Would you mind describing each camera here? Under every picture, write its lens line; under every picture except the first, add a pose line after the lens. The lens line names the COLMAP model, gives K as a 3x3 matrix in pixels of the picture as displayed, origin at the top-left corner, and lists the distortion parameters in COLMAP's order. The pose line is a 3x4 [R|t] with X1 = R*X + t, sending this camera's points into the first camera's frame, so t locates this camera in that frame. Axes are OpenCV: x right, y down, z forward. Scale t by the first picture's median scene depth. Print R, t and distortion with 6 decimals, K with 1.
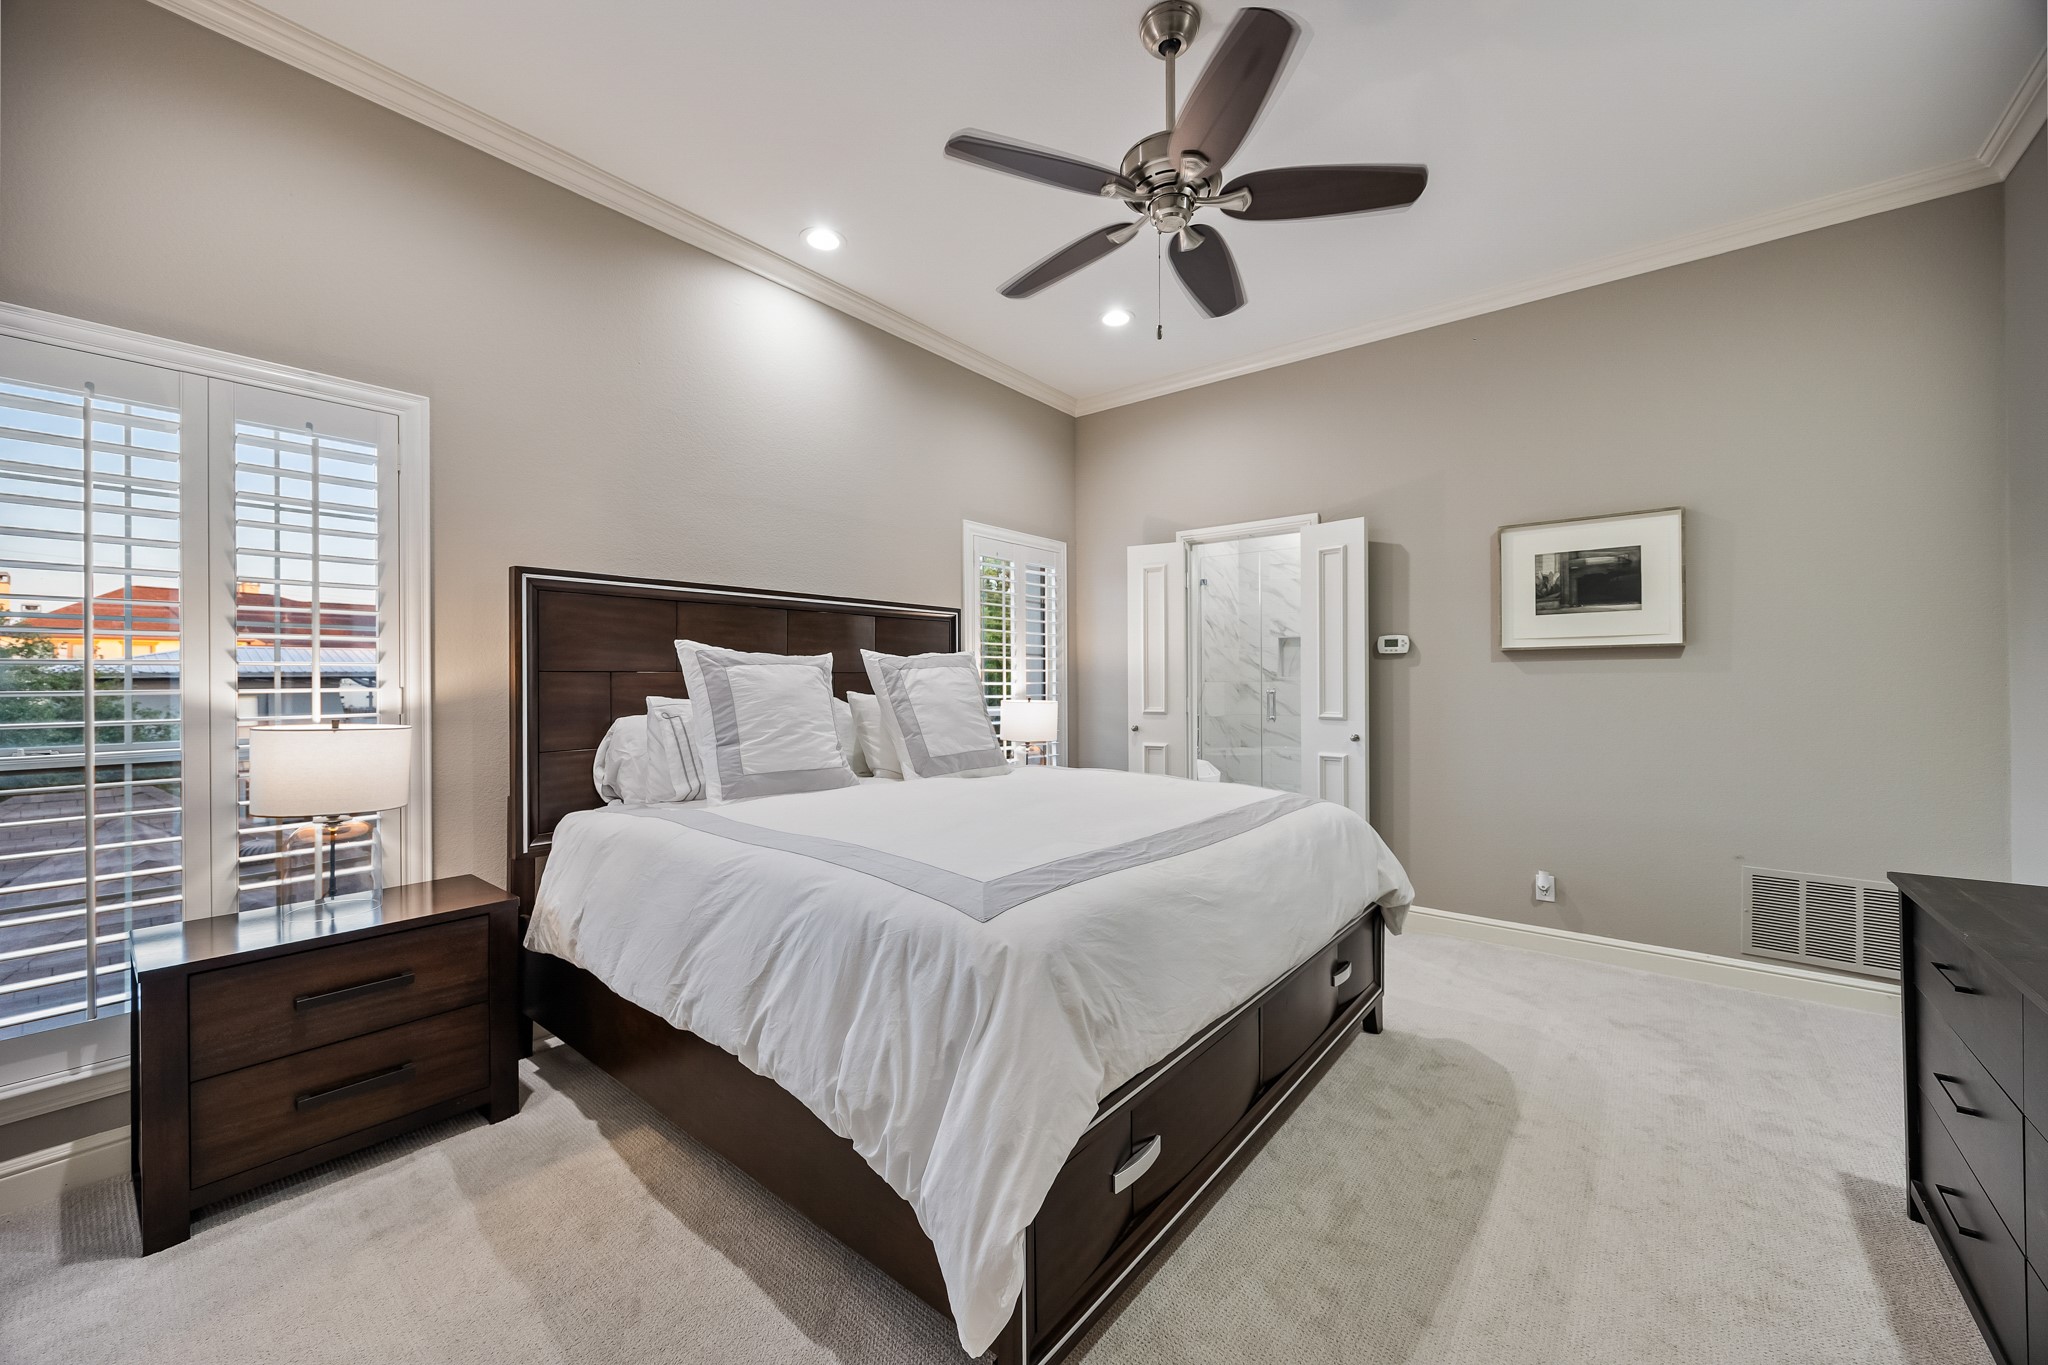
lens RADIAL K [[795.5, 0, 1029.3], [0, 795.5, 672.8], [0, 0, 1]] dist [0.002019, -0.000528]
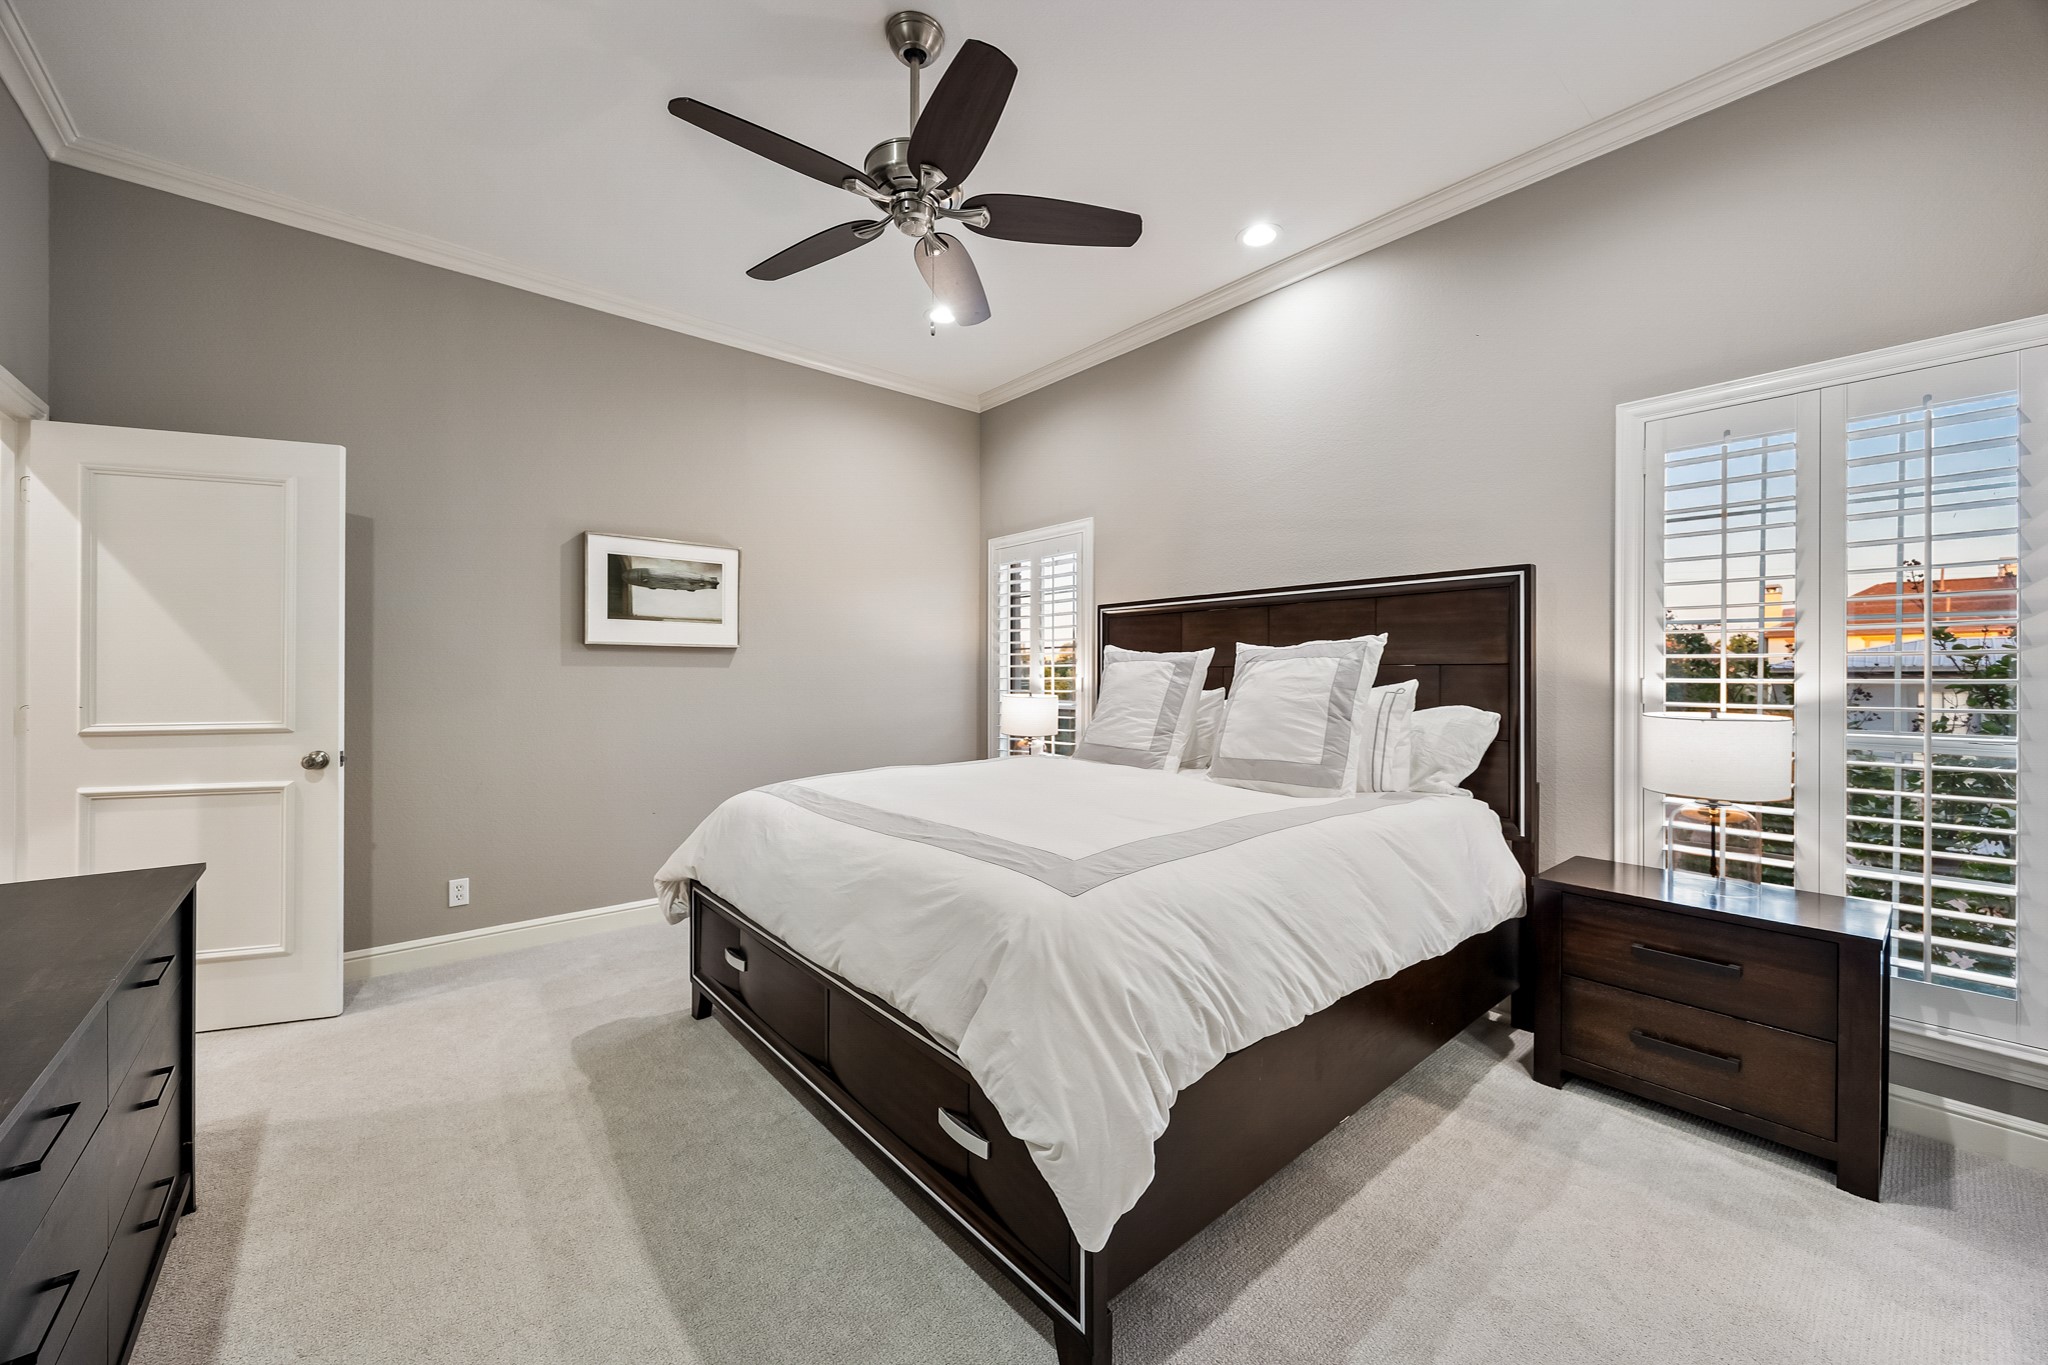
lens RADIAL K [[795.5, 0, 1104.0], [0, 795.5, 678.4], [0, 0, 1]] dist [0.002019, -0.000528]
pose [[-0.126312, 0.015242, -0.991873, 0.269464], [0.002493, 0.999884, 0.015047, -0.000594], [0.991987, -0.000572, -0.126336, 0.309028]]
